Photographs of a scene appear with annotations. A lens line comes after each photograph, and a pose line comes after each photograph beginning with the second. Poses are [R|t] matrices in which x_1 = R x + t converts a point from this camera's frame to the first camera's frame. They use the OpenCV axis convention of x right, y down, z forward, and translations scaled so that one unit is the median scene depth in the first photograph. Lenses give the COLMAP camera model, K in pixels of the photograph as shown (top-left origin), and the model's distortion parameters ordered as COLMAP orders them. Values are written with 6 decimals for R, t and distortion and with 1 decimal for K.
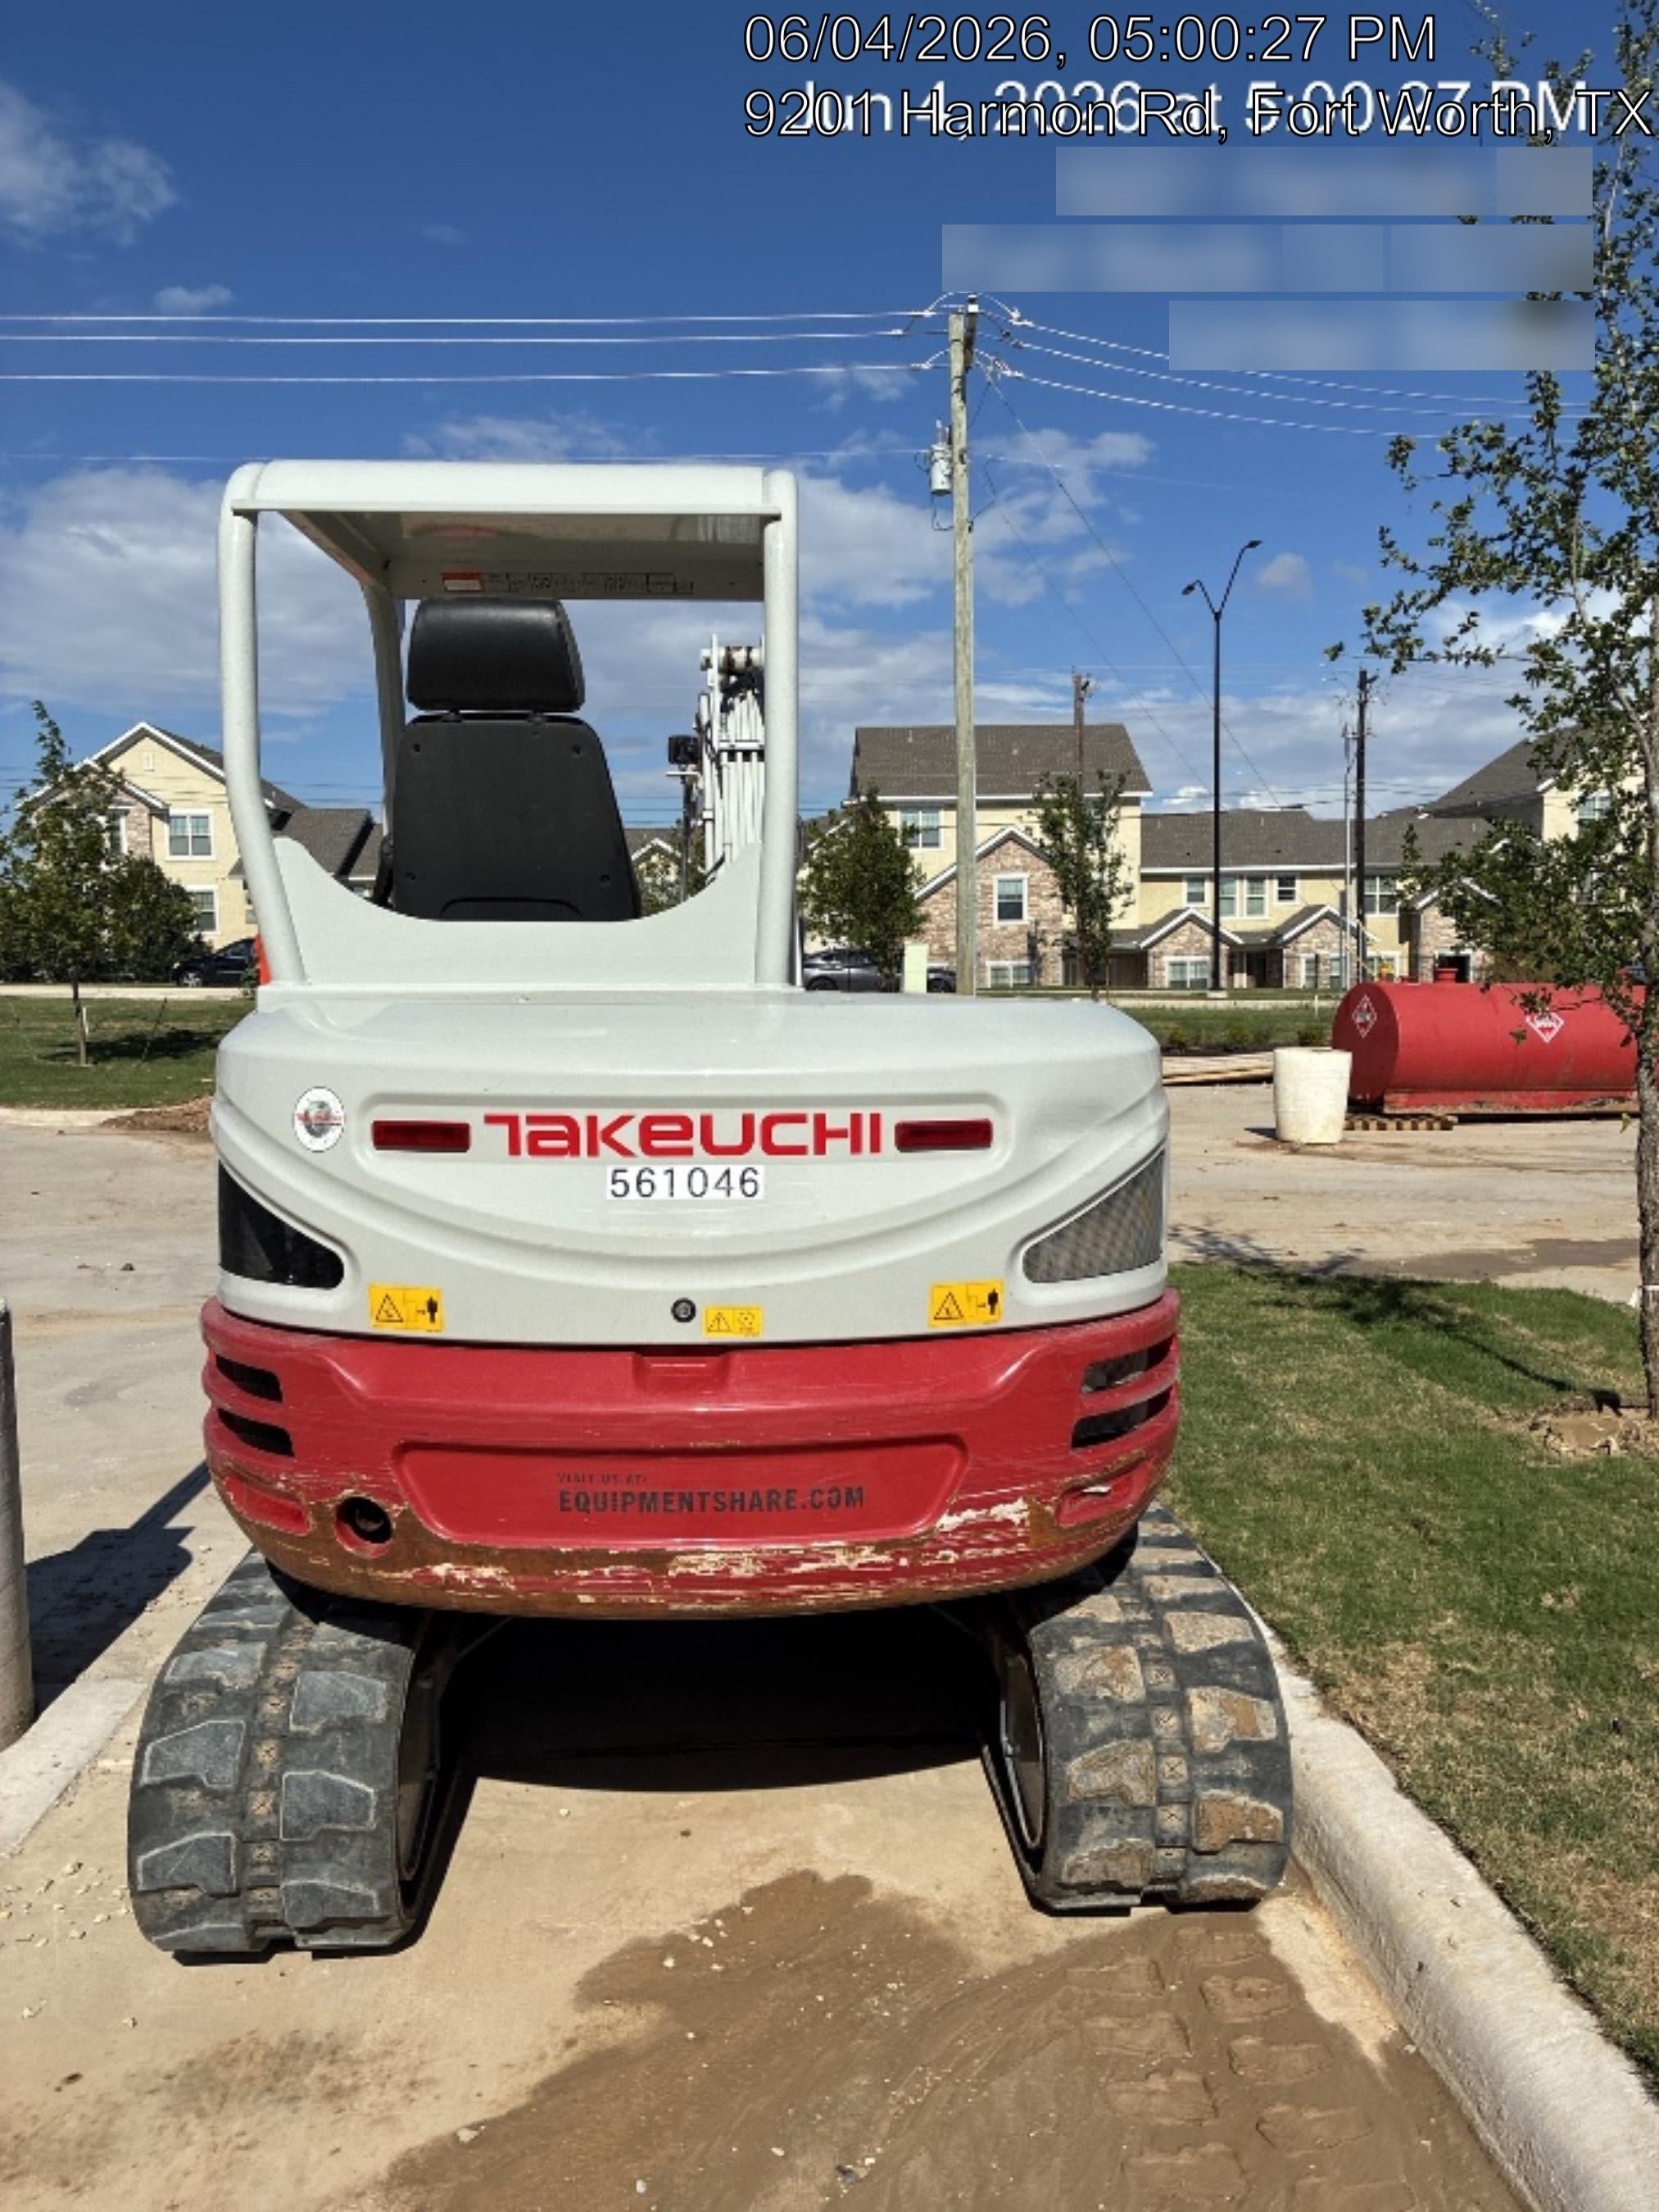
lens RADIAL K [[1681.7, 0, 827.8], [0, 1681.7, 1089.0], [0, 0, 1]] dist [0.043363, -0.044983]
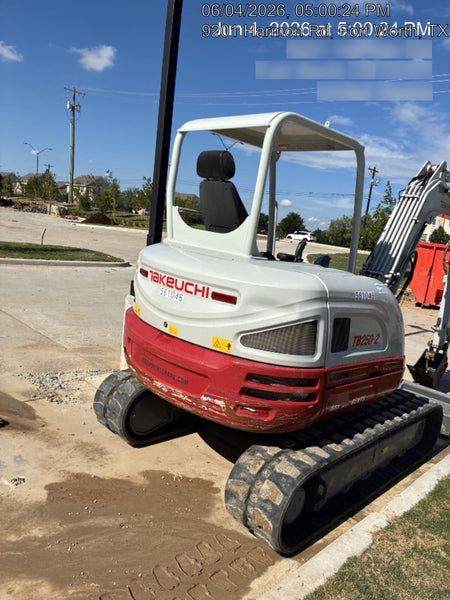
lens RADIAL K [[456.1, 0, 227.2], [0, 456.1, 304.5], [0, 0, 1]] dist [0.043363, -0.044983]
pose [[0.661932, 0.219643, -0.716661, 0.798676], [-0.193307, 0.973784, 0.119901, -0.079246], [0.724209, 0.059170, 0.687037, 0.331124]]
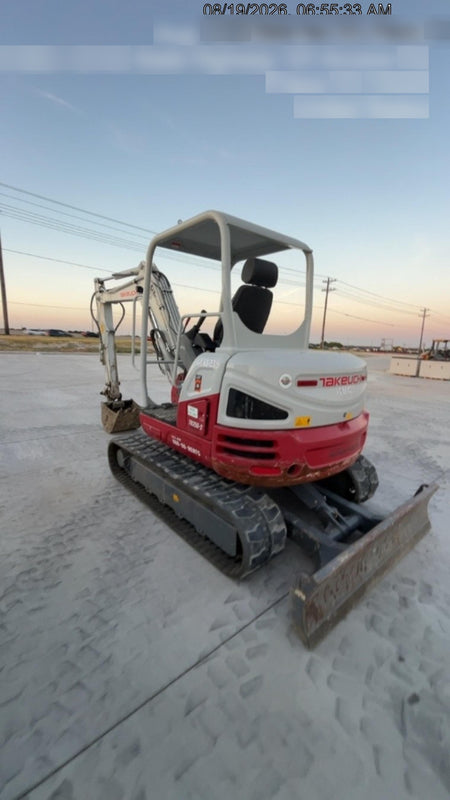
lens RADIAL K [[312.9, 0, 220.2], [0, 312.9, 399.9], [0, 0, 1]] dist [-0.013709, 0.000062]
pose [[0.792089, -0.087969, 0.604034, -0.937948], [0.020140, 0.992789, 0.118175, -0.032357], [-0.610074, -0.081440, 0.788148, 0.483210]]
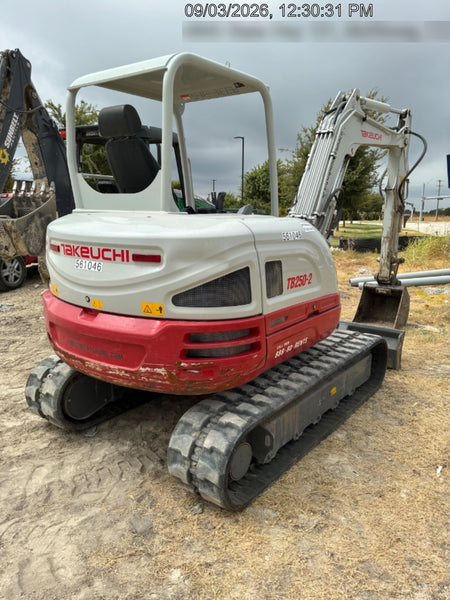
lens RADIAL K [[456.1, 0, 227.3], [0, 456.1, 291.5], [0, 0, 1]] dist [0.043363, -0.044983]
pose [[0.783363, 0.124570, -0.608954, 0.772243], [-0.051591, 0.989362, 0.136020, -0.040123], [0.619420, -0.075136, 0.781456, 0.388220]]
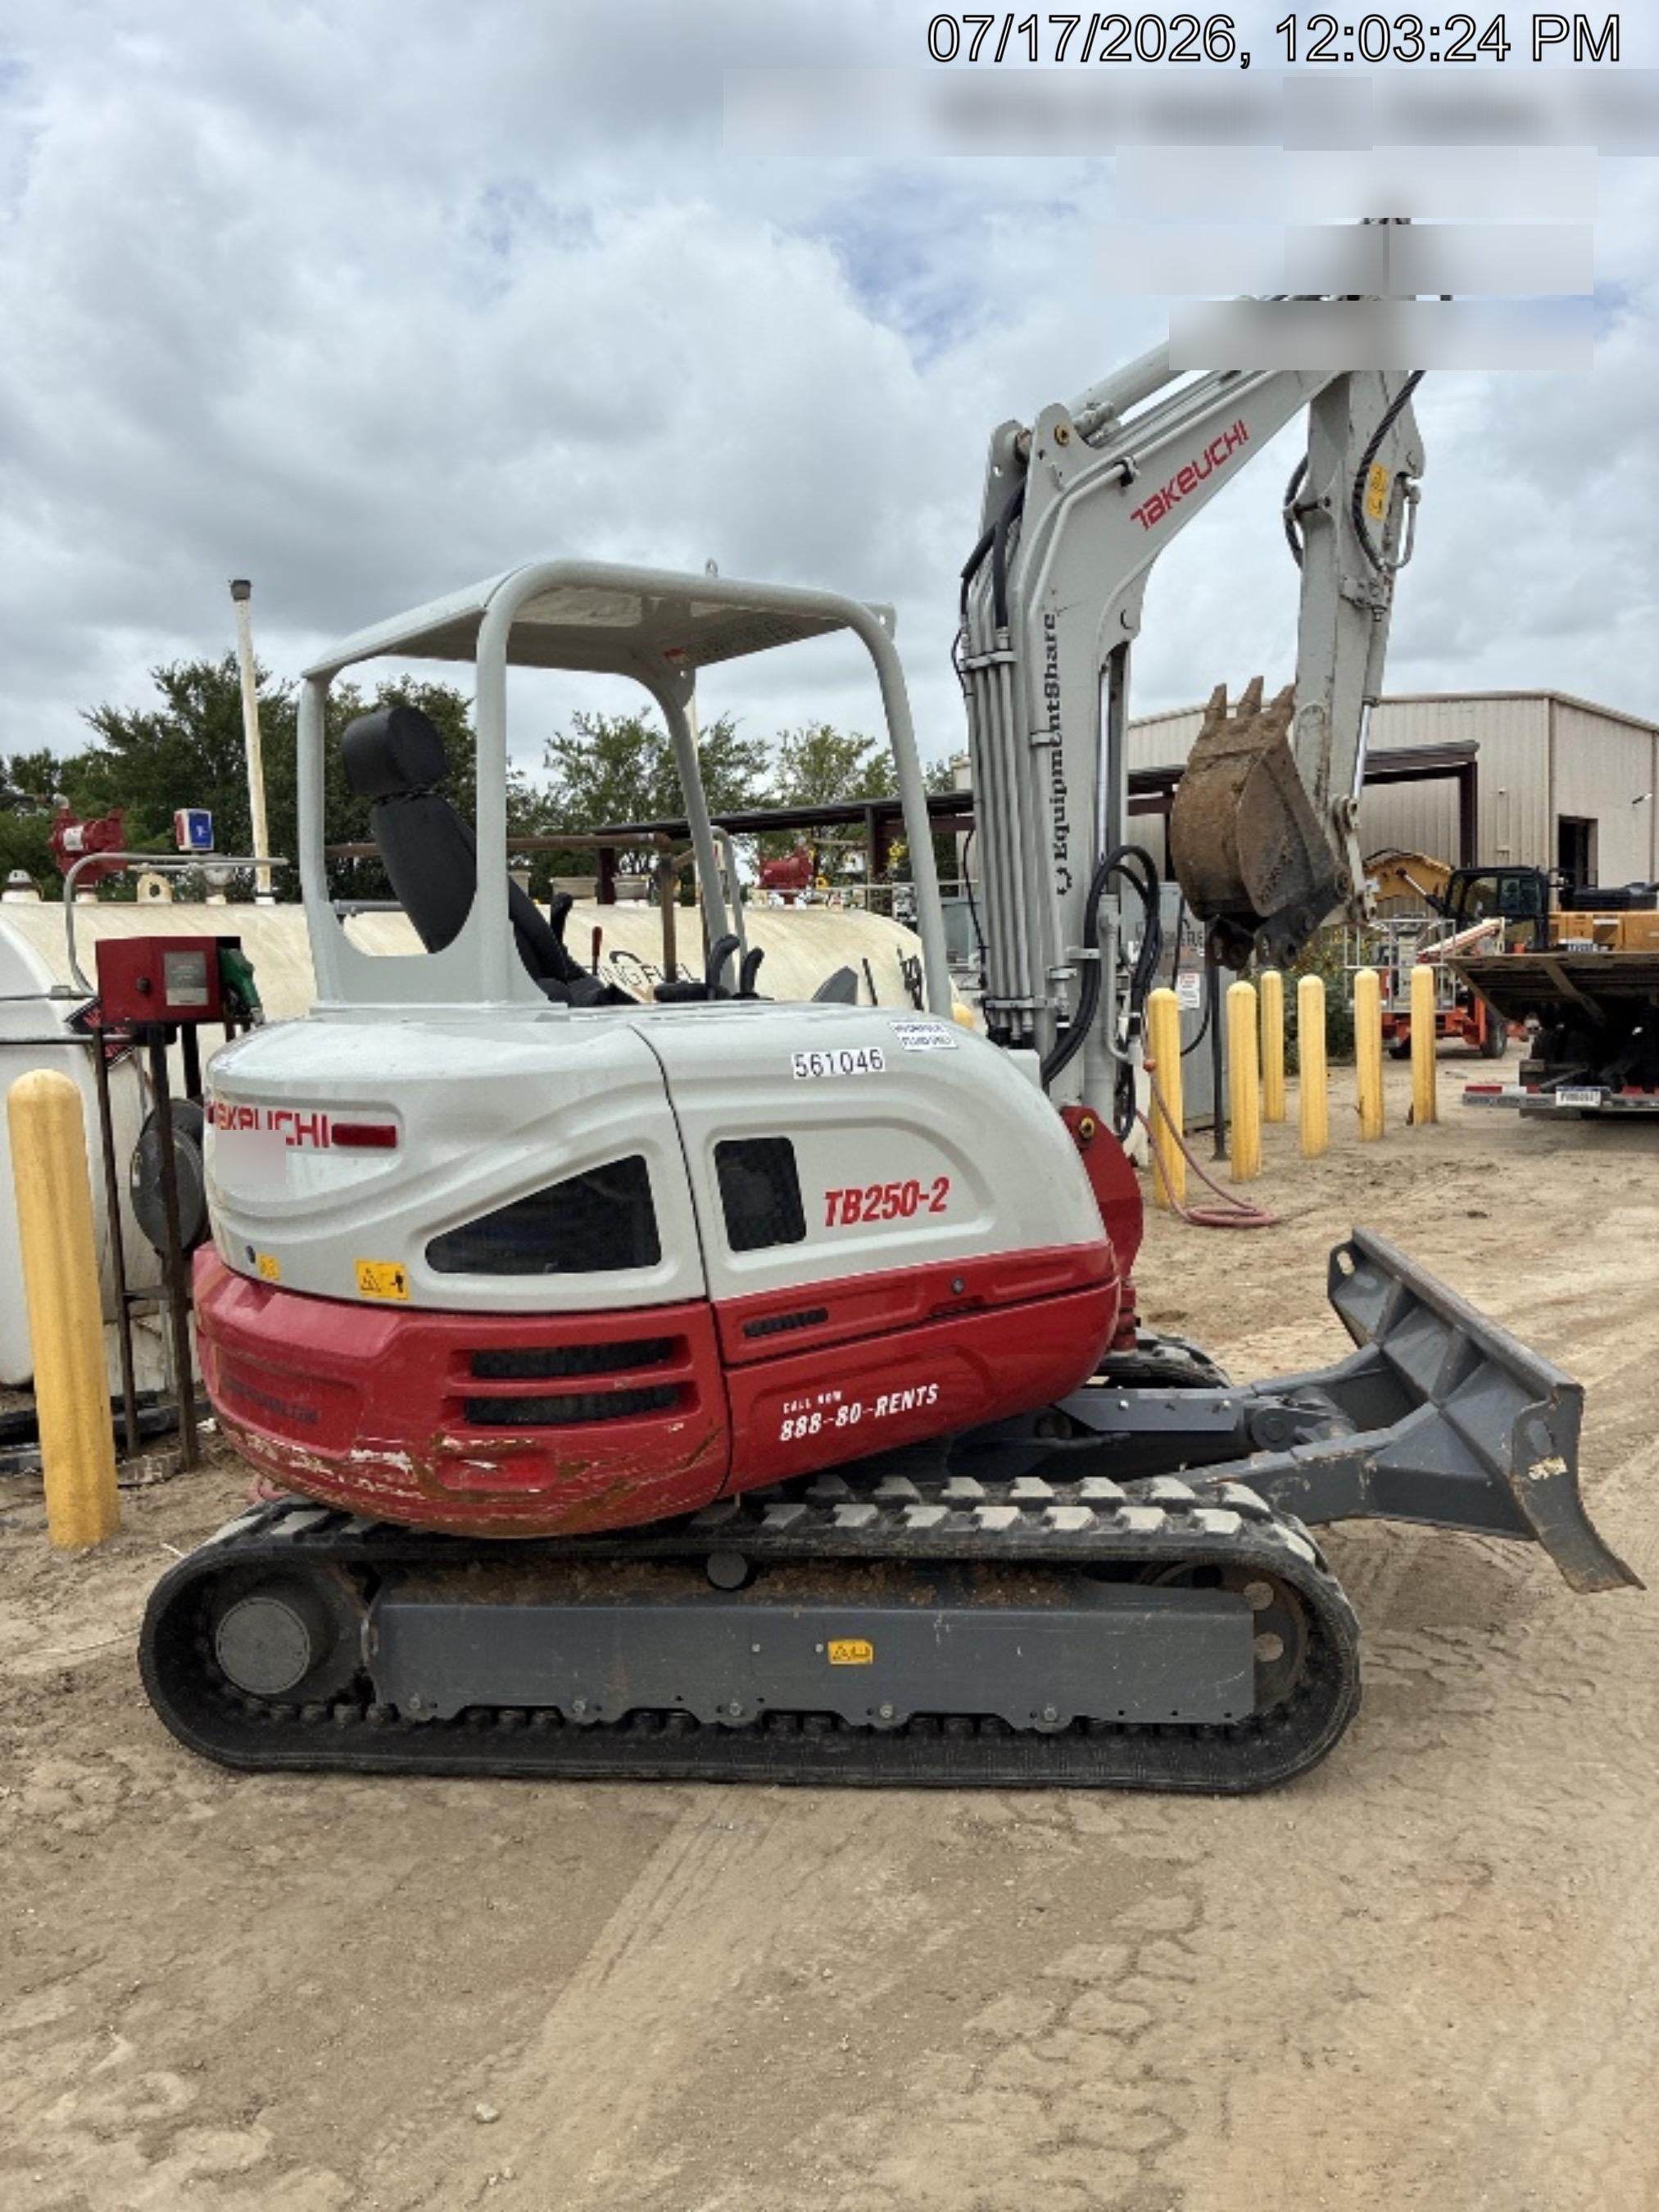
lens RADIAL K [[1681.7, 0, 847.4], [0, 1681.7, 1101.9], [0, 0, 1]] dist [0.043363, -0.044983]
pose [[0.607483, 0.047310, -0.792923, 1.249189], [-0.020675, 0.998828, 0.043756, -0.057653], [0.794064, -0.010188, 0.607749, 0.551884]]
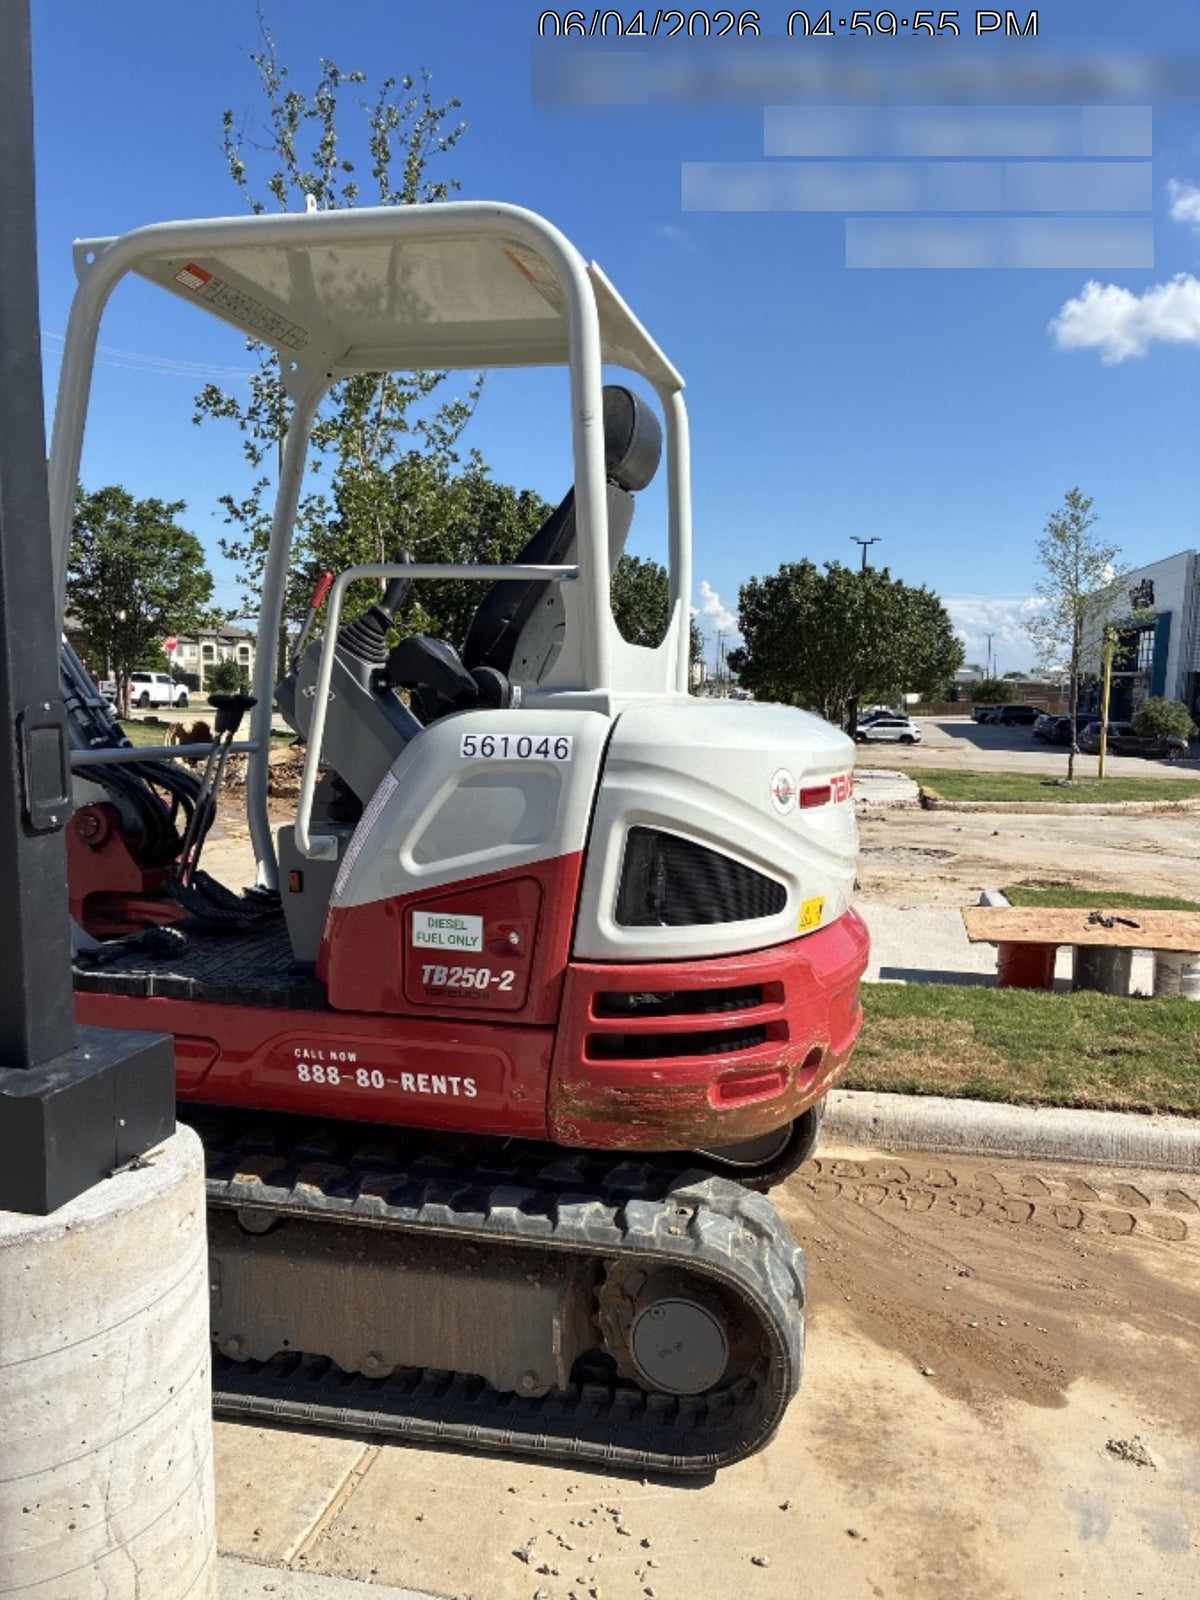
lens RADIAL K [[1216.4, 0, 614.1], [0, 1216.4, 814.1], [0, 0, 1]] dist [0.043363, -0.044983]
pose [[0.270669, -0.086033, 0.958820, -1.325215], [0.052611, 0.995832, 0.074502, -0.045808], [-0.961234, 0.030279, 0.274067, 0.880672]]
